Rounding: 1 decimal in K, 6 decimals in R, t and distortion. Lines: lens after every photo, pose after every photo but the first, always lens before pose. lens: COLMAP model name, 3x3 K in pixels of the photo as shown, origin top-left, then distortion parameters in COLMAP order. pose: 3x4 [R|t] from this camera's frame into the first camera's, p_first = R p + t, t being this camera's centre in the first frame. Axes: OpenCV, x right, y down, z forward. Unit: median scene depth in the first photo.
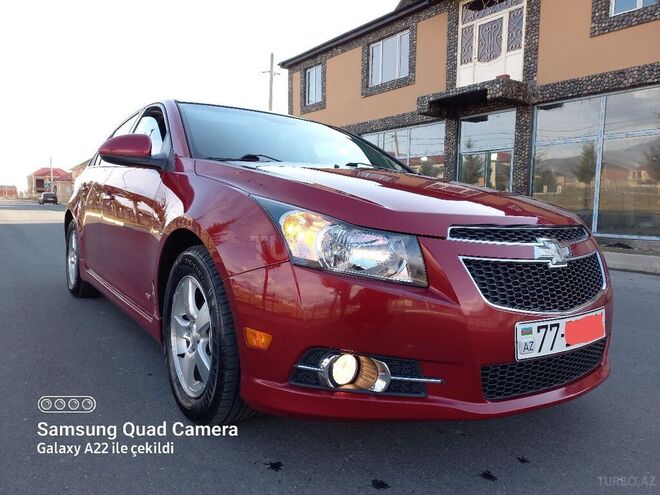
lens RADIAL K [[482.9, 0, 326.2], [0, 482.9, 249.7], [0, 0, 1]] dist [0.063791, -0.046778]
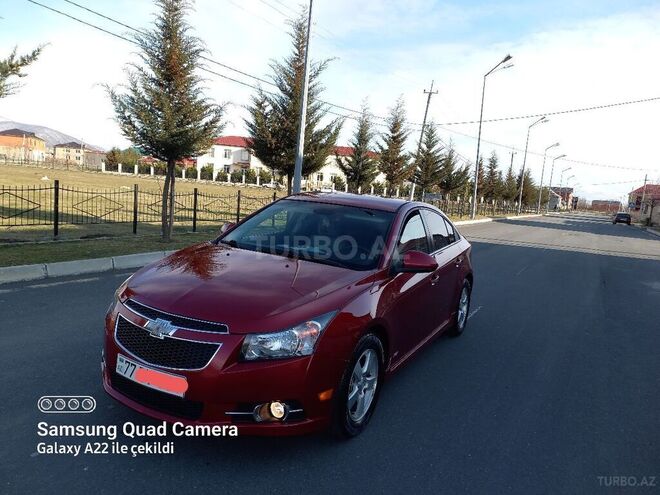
lens RADIAL K [[482.9, 0, 321.7], [0, 482.9, 243.0], [0, 0, 1]] dist [0.063791, -0.046778]
pose [[0.432243, 0.114424, -0.894468, 1.210475], [-0.152927, 0.986850, 0.052342, -0.256050], [0.888695, 0.114164, 0.444058, 0.393064]]
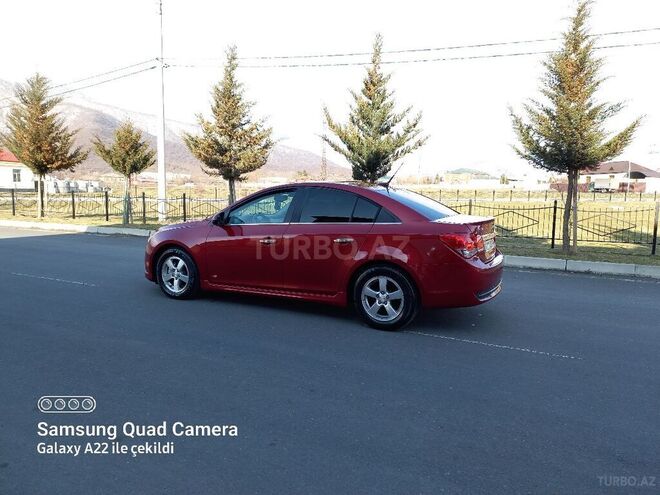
lens RADIAL K [[482.9, 0, 329.4], [0, 482.9, 246.1], [0, 0, 1]] dist [0.063791, -0.046778]
pose [[-0.883224, 0.015998, -0.468678, 0.729200], [-0.079427, 0.979875, 0.183129, -0.455626], [0.462176, 0.198970, -0.864179, 3.039920]]
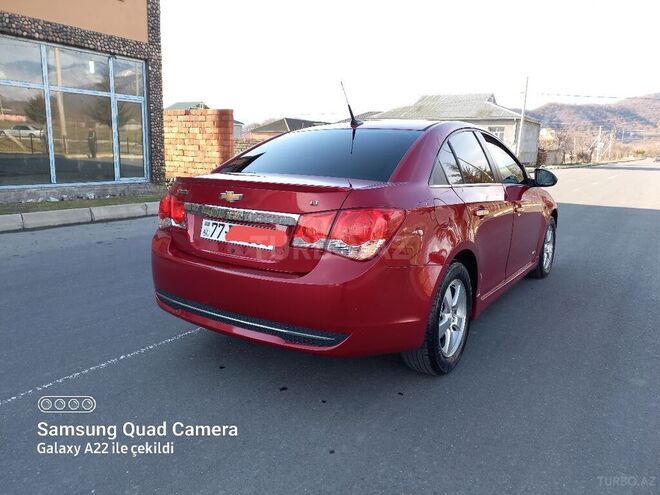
lens RADIAL K [[482.9, 0, 324.3], [0, 482.9, 238.5], [0, 0, 1]] dist [0.063791, -0.046778]
pose [[-0.344060, -0.201211, 0.917135, -1.452087], [0.054633, 0.970824, 0.233486, -0.366839], [-0.937357, 0.130439, -0.323029, 1.916177]]
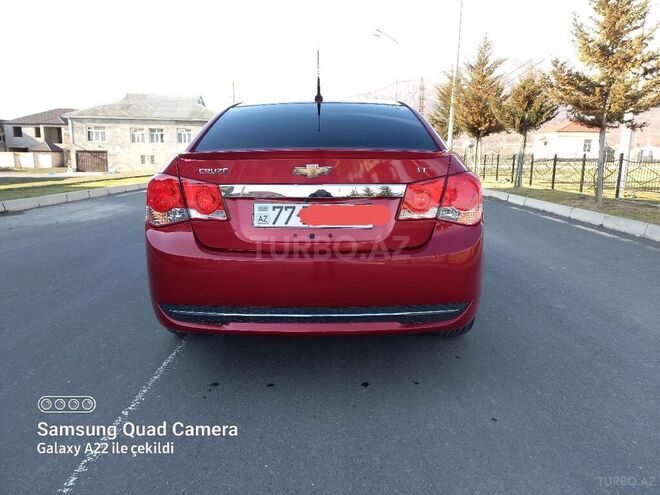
lens RADIAL K [[482.9, 0, 323.5], [0, 482.9, 238.3], [0, 0, 1]] dist [0.063791, -0.046778]
pose [[-0.808503, -0.126113, 0.574820, -1.037998], [0.029522, 0.966846, 0.253646, -0.332292], [-0.587751, 0.222044, -0.777975, 2.343584]]
